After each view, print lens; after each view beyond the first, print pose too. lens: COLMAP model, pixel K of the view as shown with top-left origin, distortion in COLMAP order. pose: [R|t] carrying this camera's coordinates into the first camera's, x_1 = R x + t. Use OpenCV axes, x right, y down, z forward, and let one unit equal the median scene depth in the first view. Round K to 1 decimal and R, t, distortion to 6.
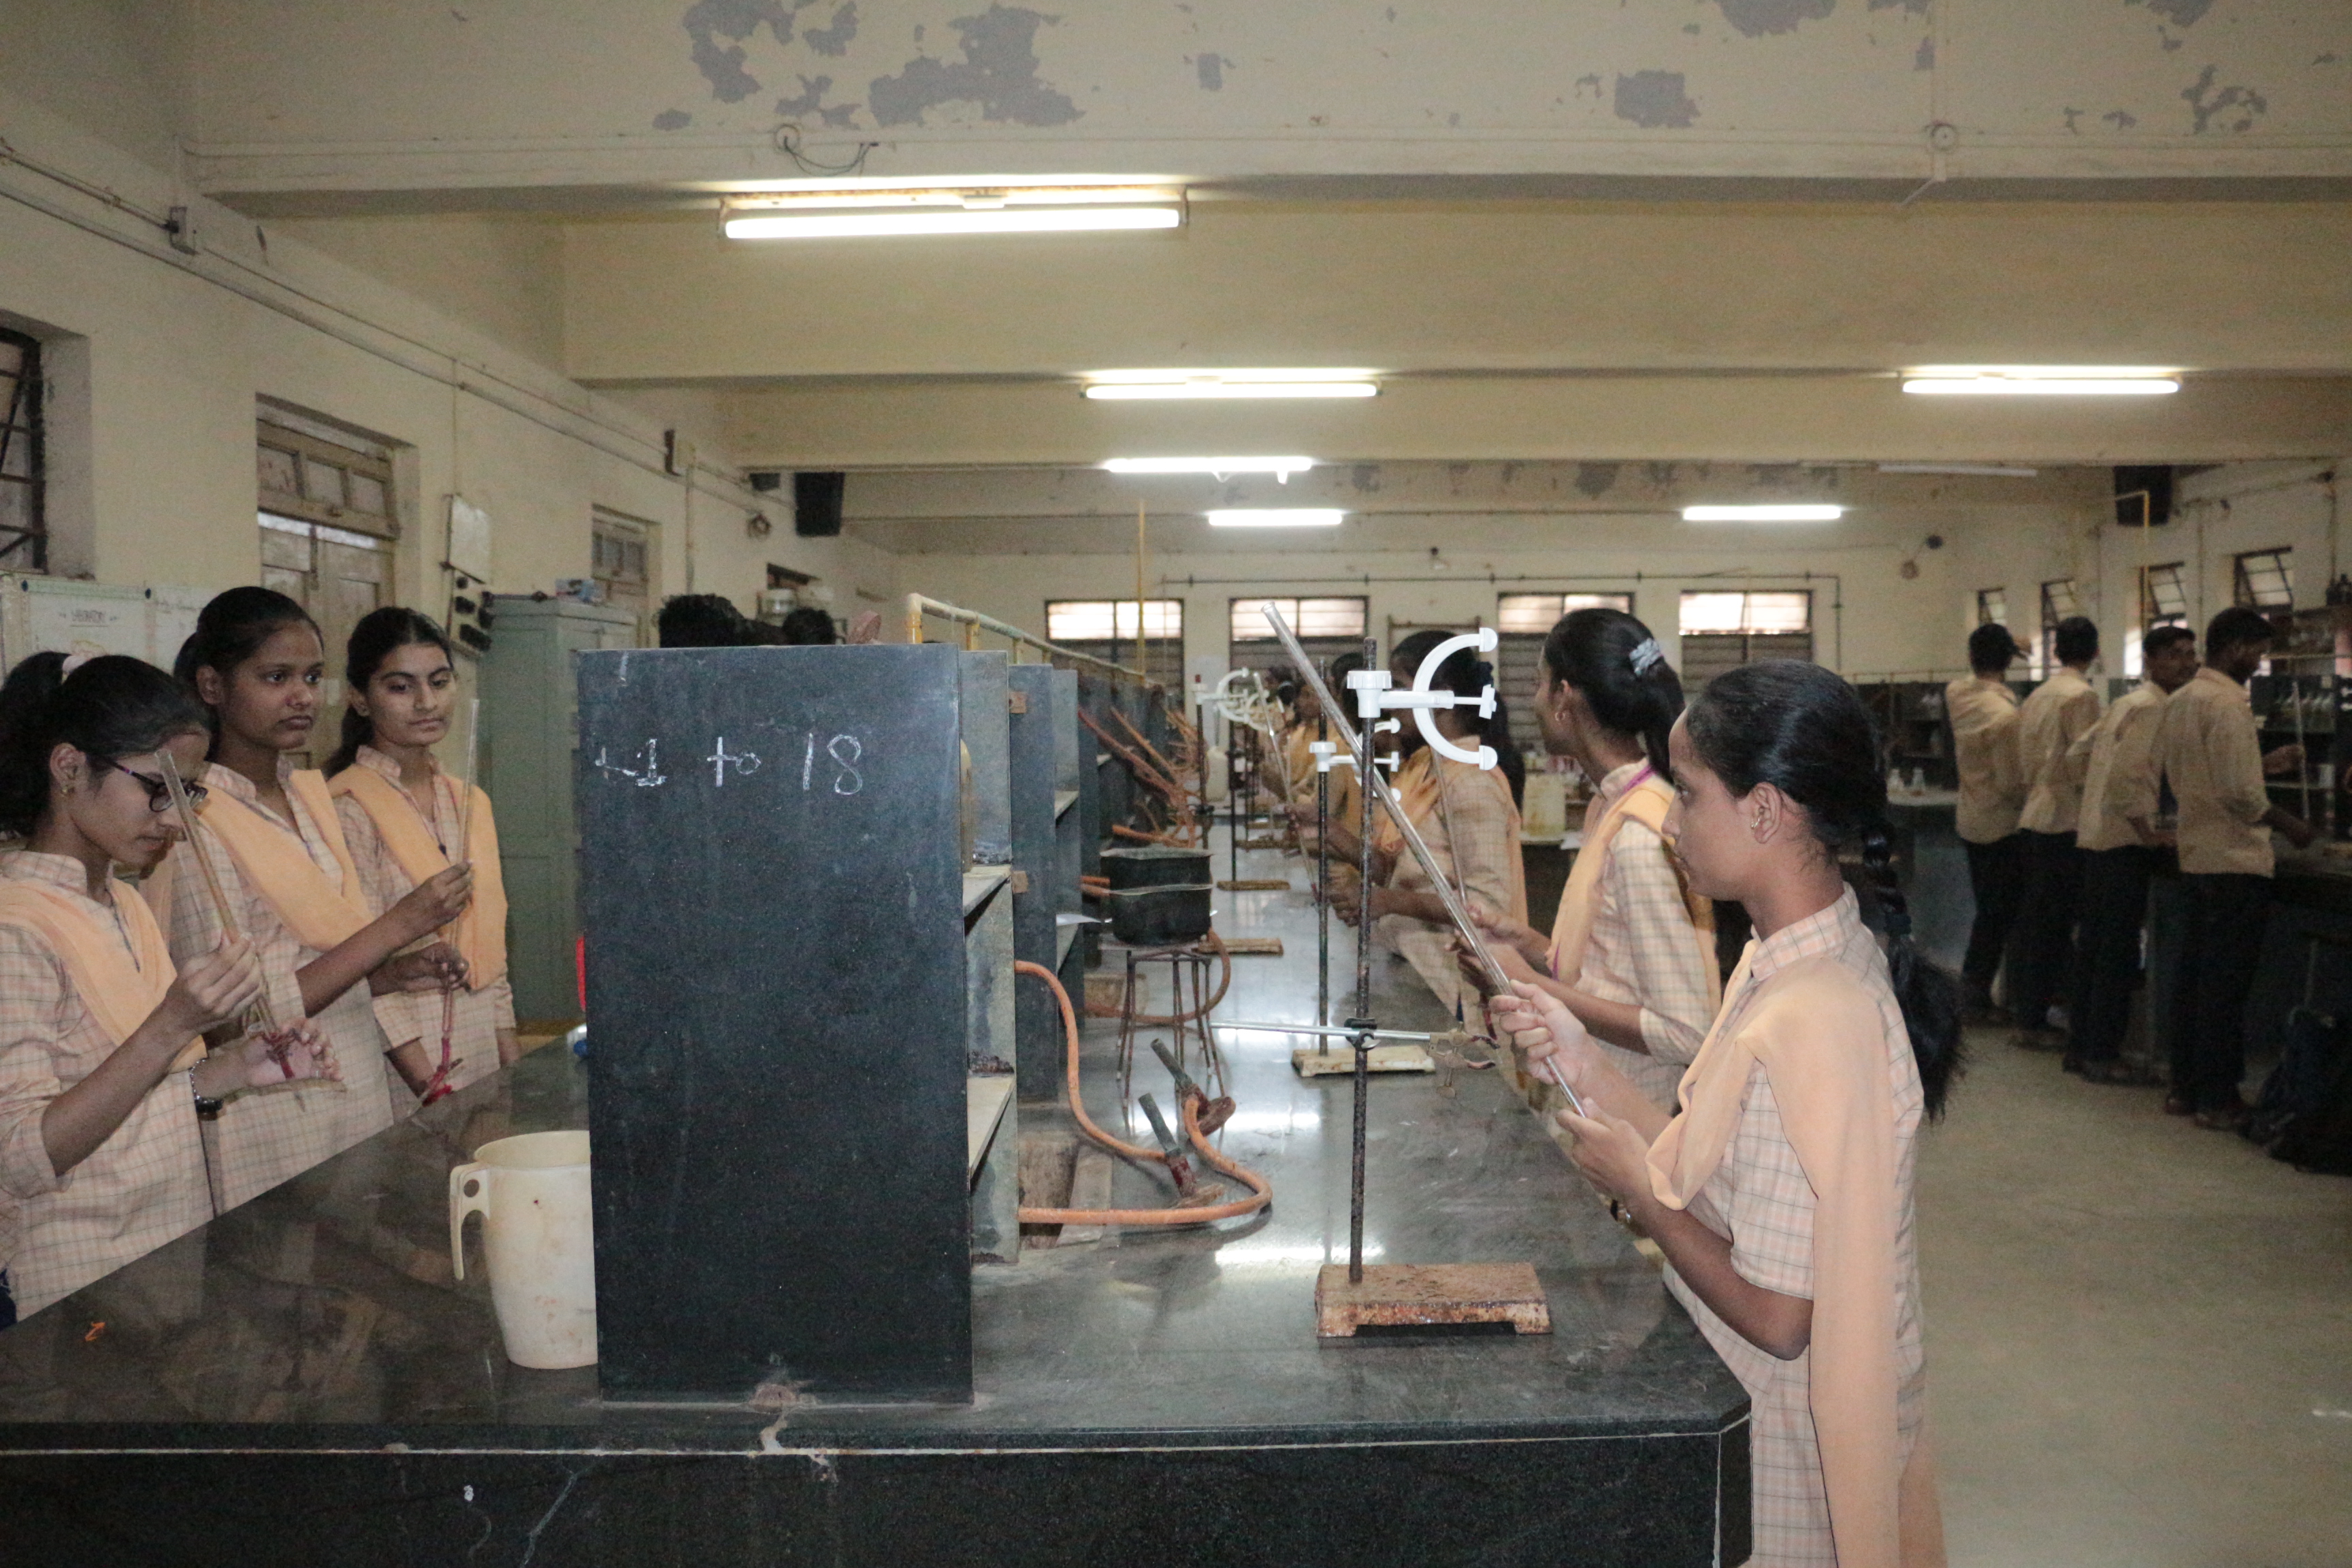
lens RADIAL K [[2082.4, 0, 1176.0], [0, 2082.4, 784.0], [0, 0, 1]] dist [-0.166390, 0.192020]
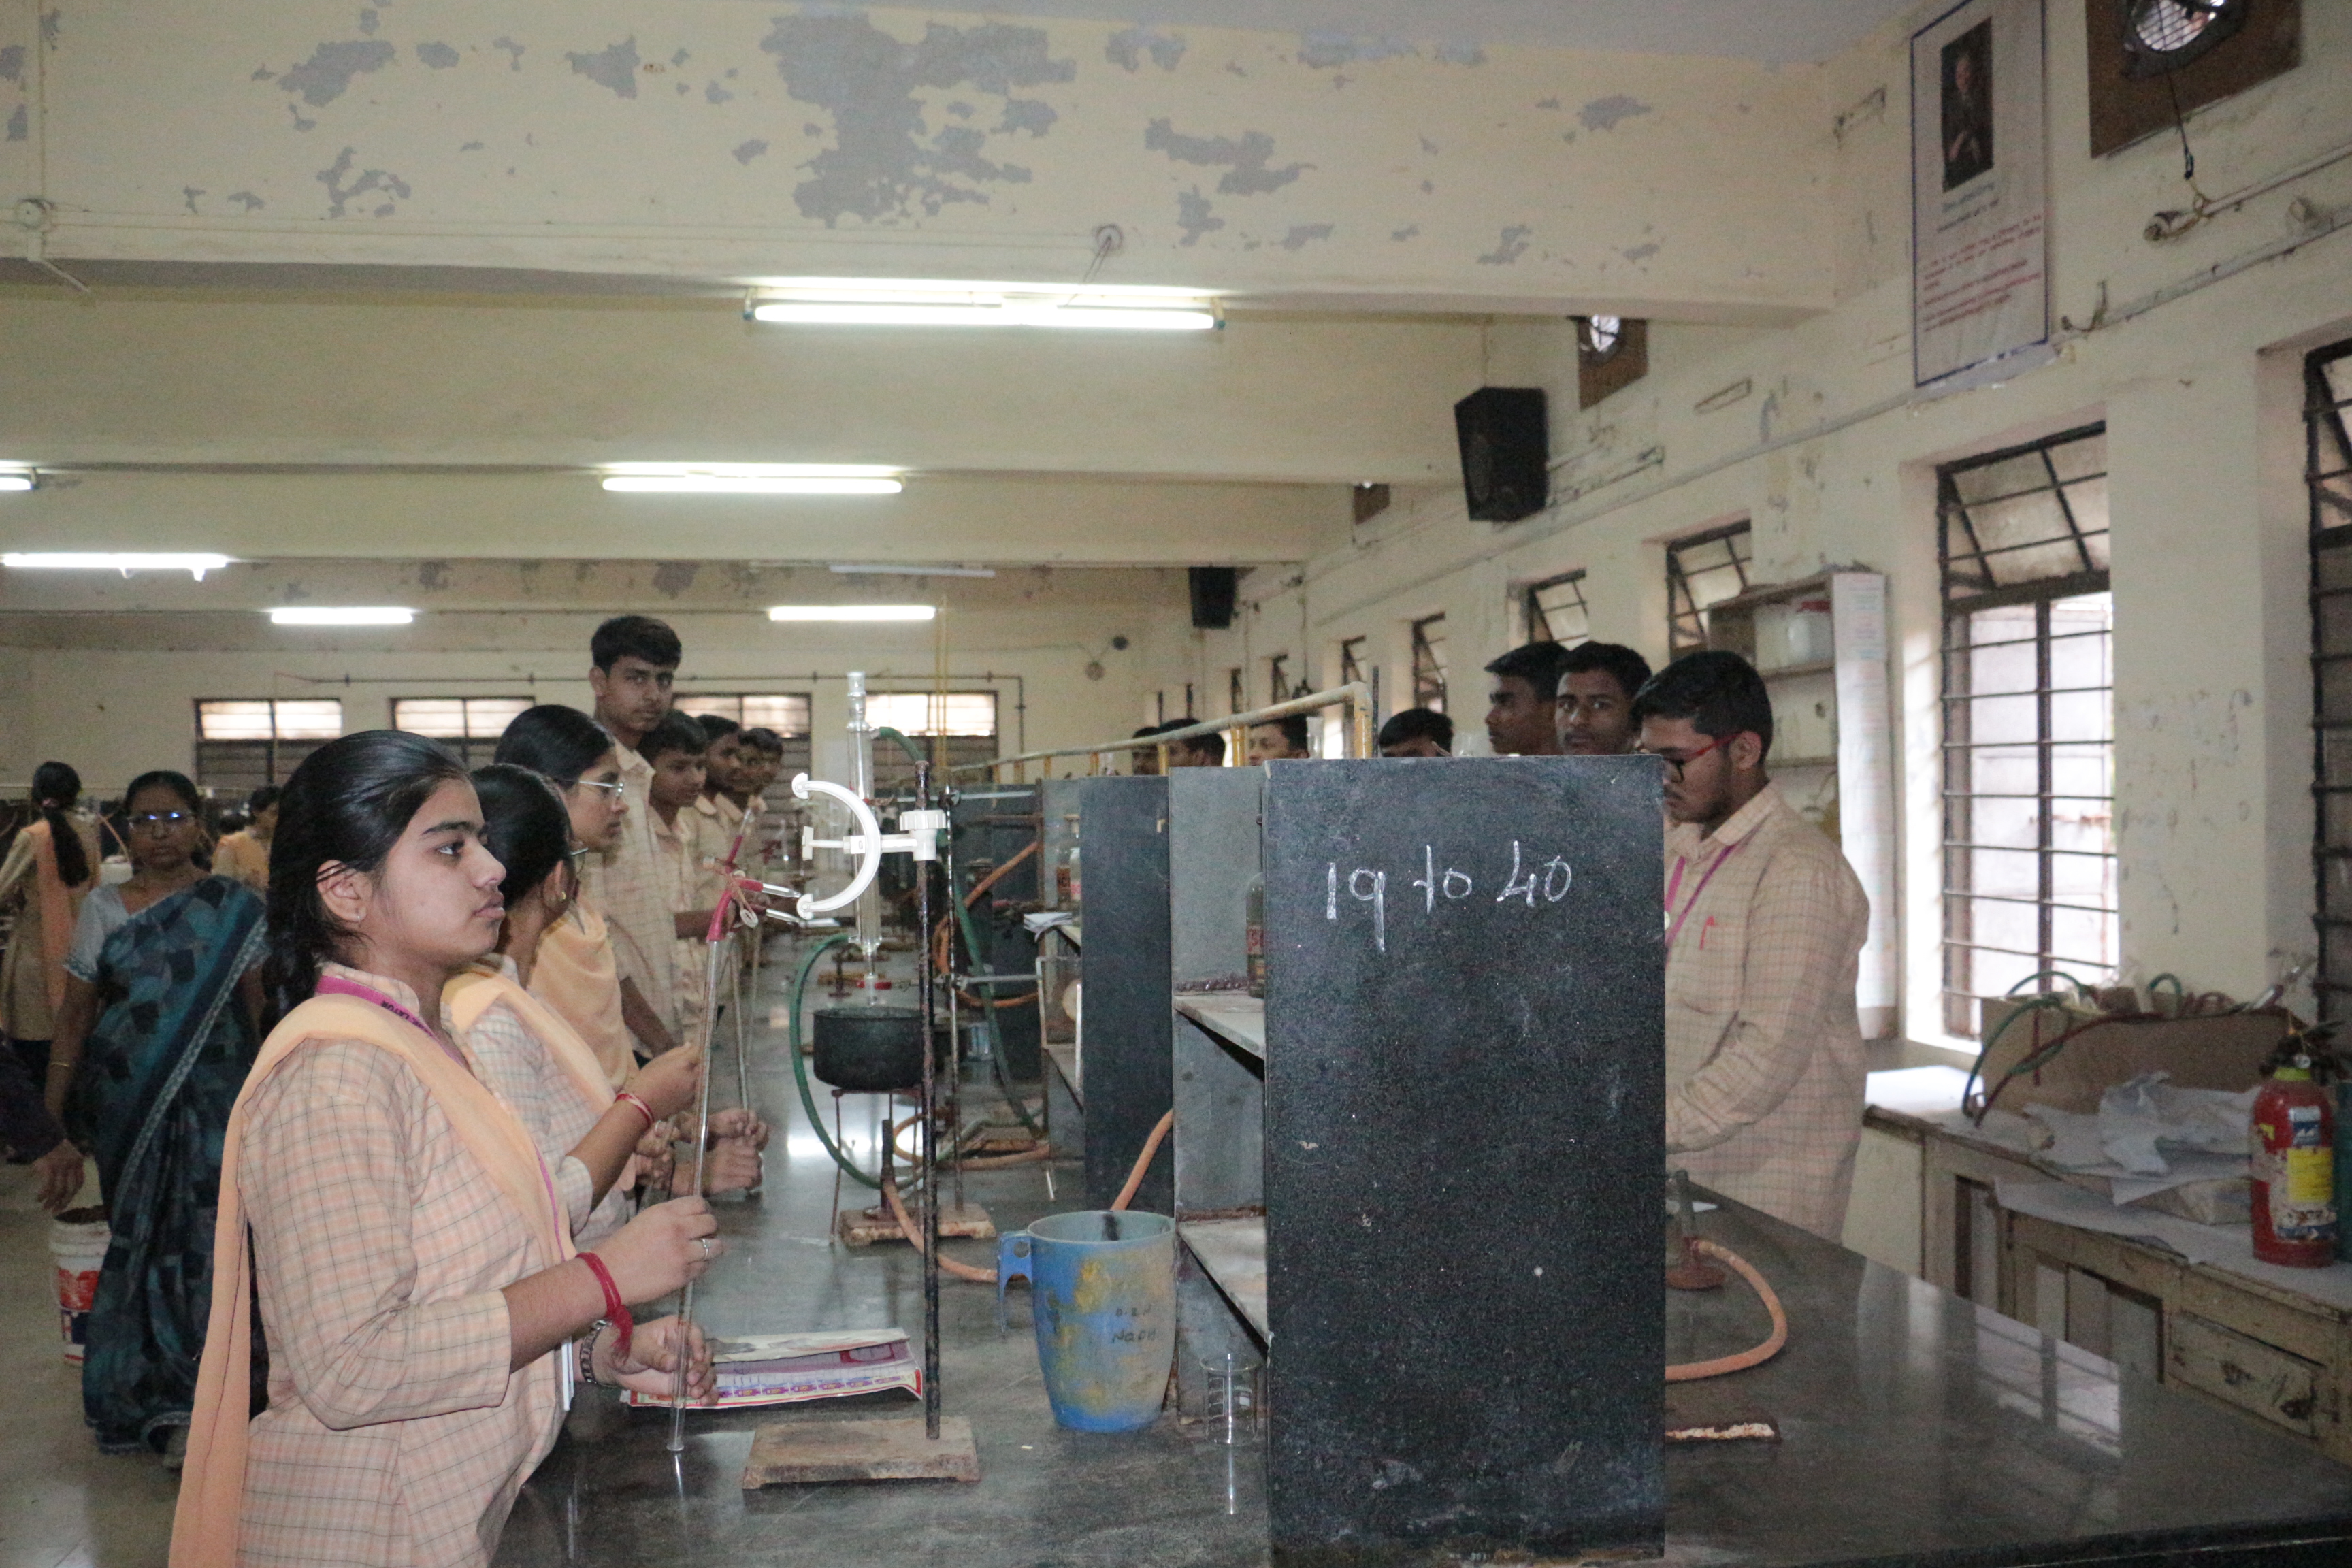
lens RADIAL K [[2082.4, 0, 1176.0], [0, 2082.4, 784.0], [0, 0, 1]] dist [-0.166390, 0.192020]
pose [[0.983885, 0.001783, 0.178793, 0.708791], [0.006431, 0.998950, -0.045351, -0.013280], [-0.178687, 0.045770, 0.982841, 0.012760]]
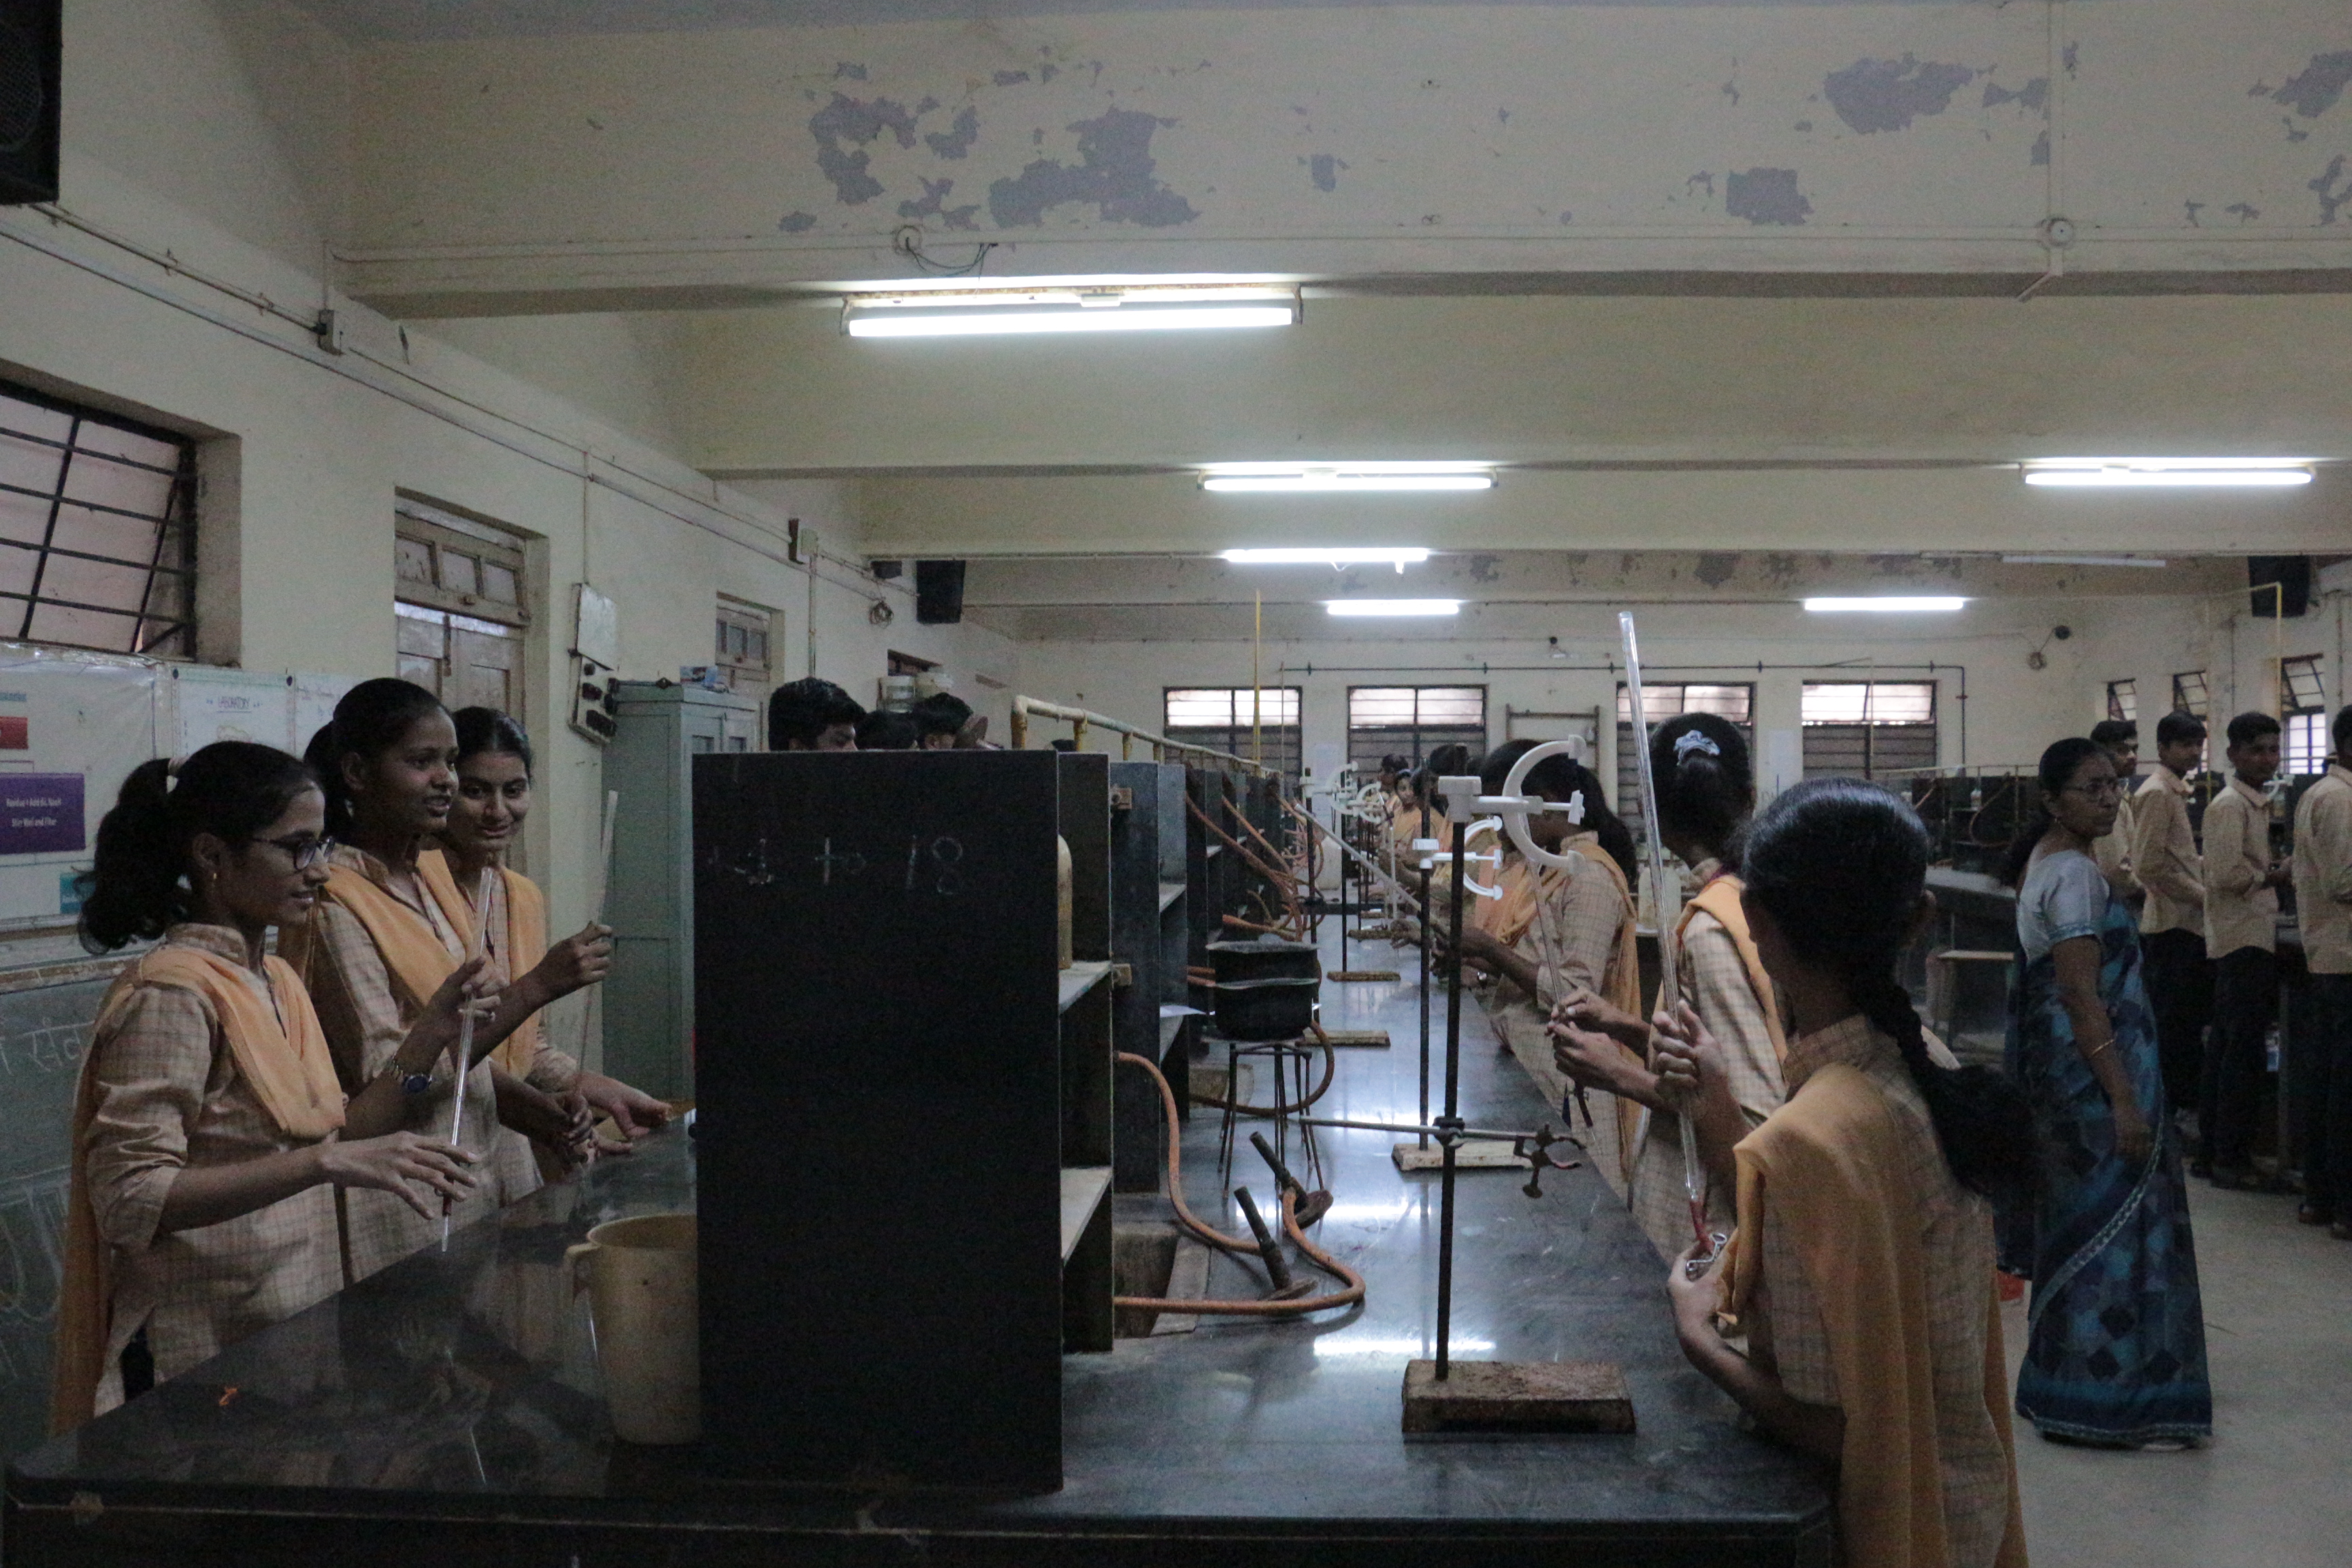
lens RADIAL K [[2084.1, 0, 1168.0], [0, 2084.1, 802.7], [0, 0, 1]] dist [-0.167094, 0.193879]
pose [[0.998085, 0.008162, -0.061316, 0.004363], [-0.010128, 0.999442, -0.031818, -0.002735], [0.061022, 0.032378, 0.997611, -0.009387]]
